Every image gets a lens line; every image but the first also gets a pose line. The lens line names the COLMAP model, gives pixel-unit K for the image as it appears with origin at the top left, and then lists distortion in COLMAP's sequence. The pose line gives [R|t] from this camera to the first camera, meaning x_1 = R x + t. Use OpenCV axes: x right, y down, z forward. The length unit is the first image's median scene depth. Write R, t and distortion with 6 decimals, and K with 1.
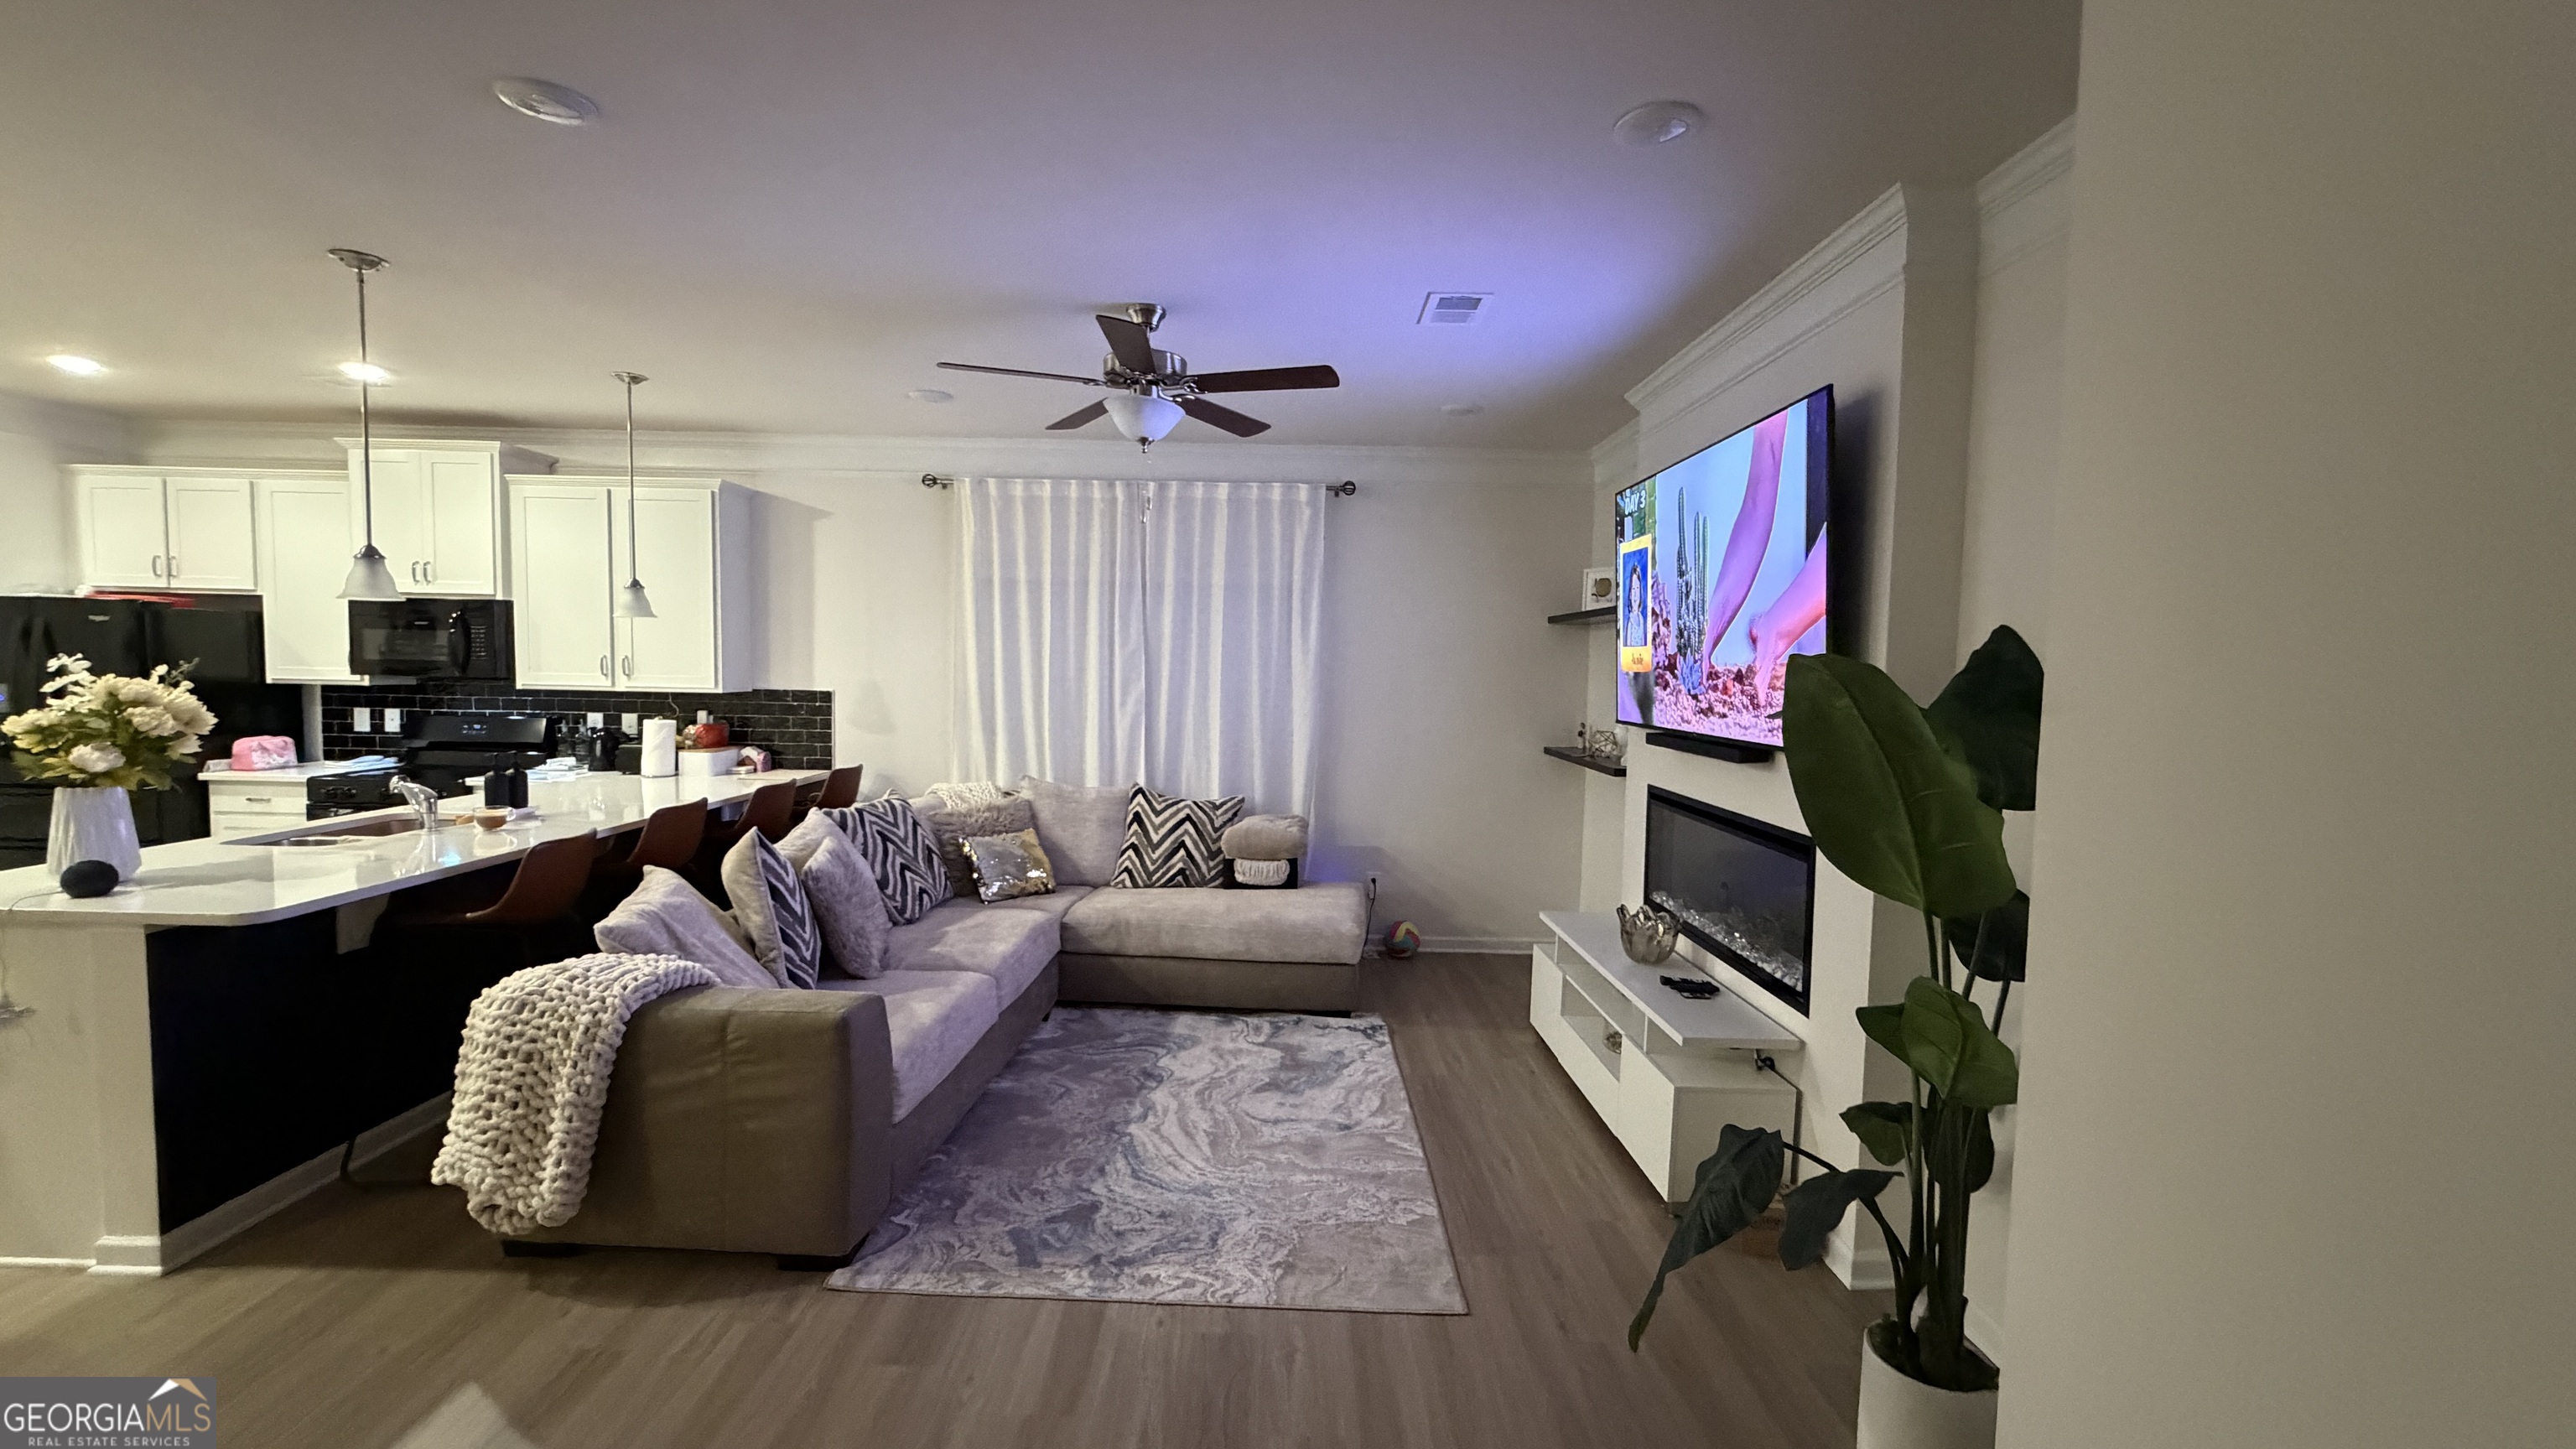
lens RADIAL K [[1038.7, 0, 1288.0], [0, 1038.7, 724.5], [0, 0, 1]] dist [-0.000728, 0.000293]
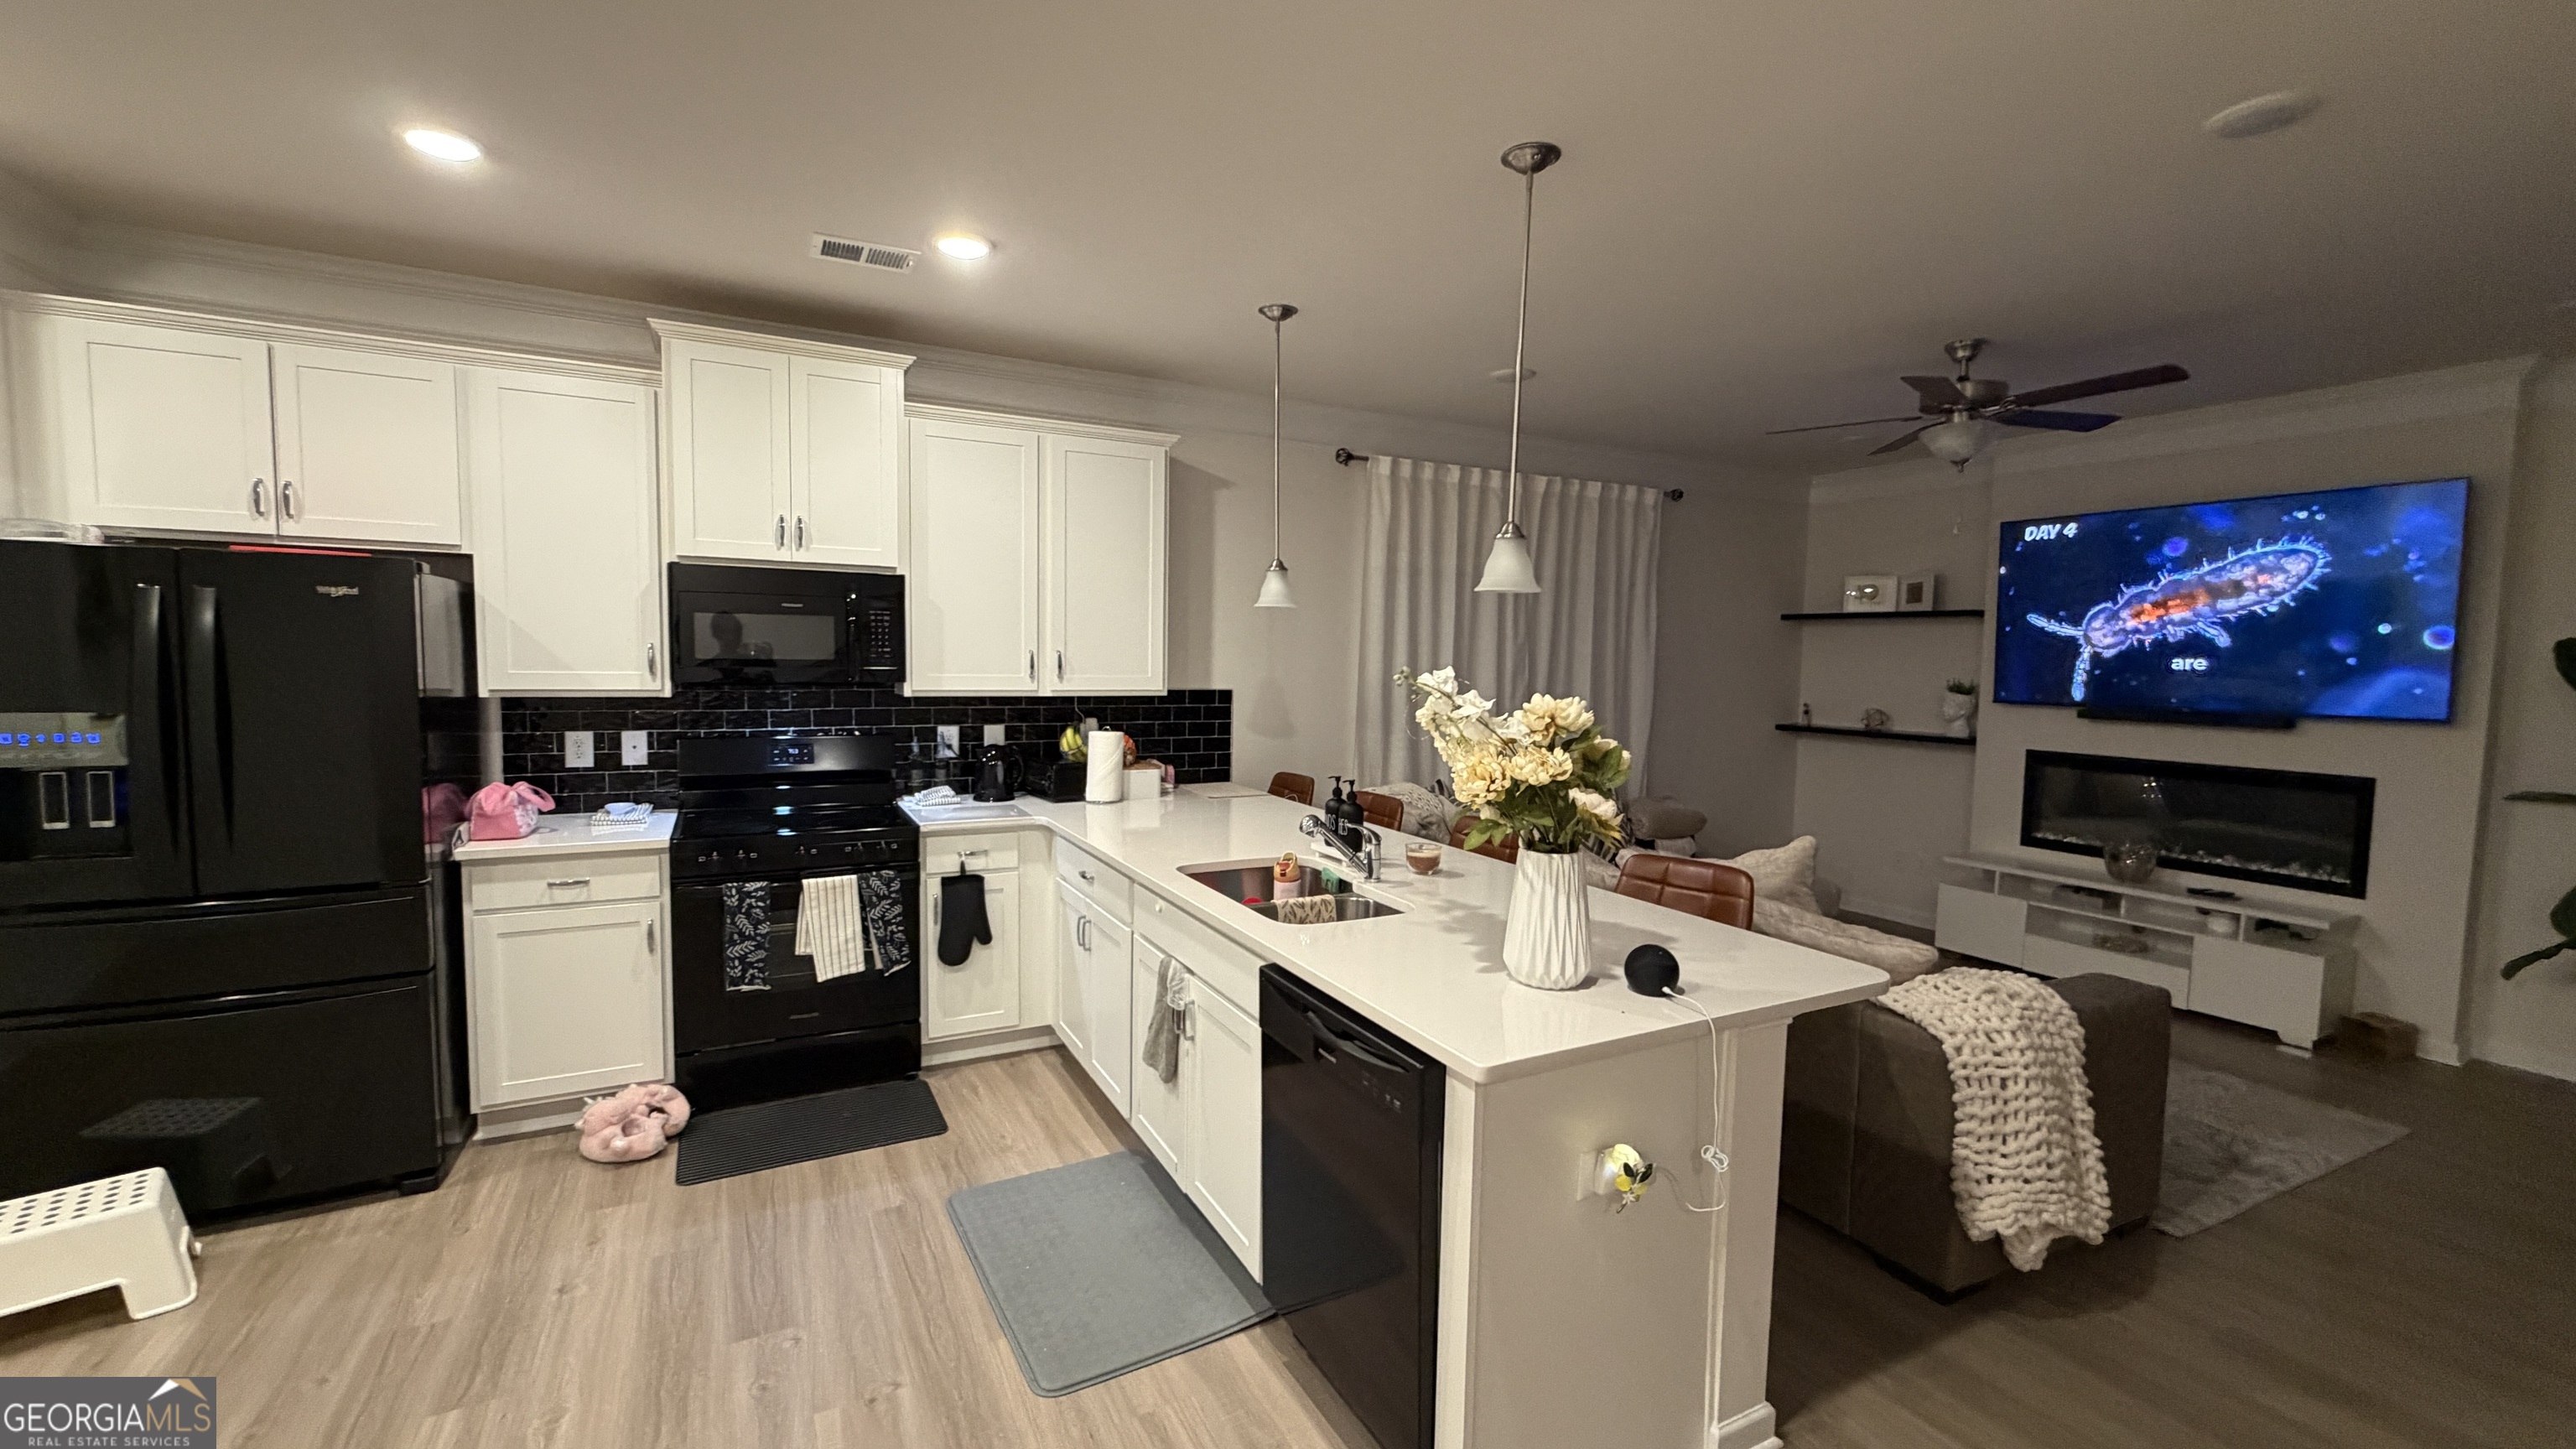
lens RADIAL K [[1038.7, 0, 1288.0], [0, 1038.7, 724.5], [0, 0, 1]] dist [-0.000728, 0.000293]
pose [[0.883670, -0.037257, 0.466626, -0.845044], [0.027814, 0.999245, 0.027112, -0.026928], [-0.467284, -0.010979, 0.884039, 0.226009]]
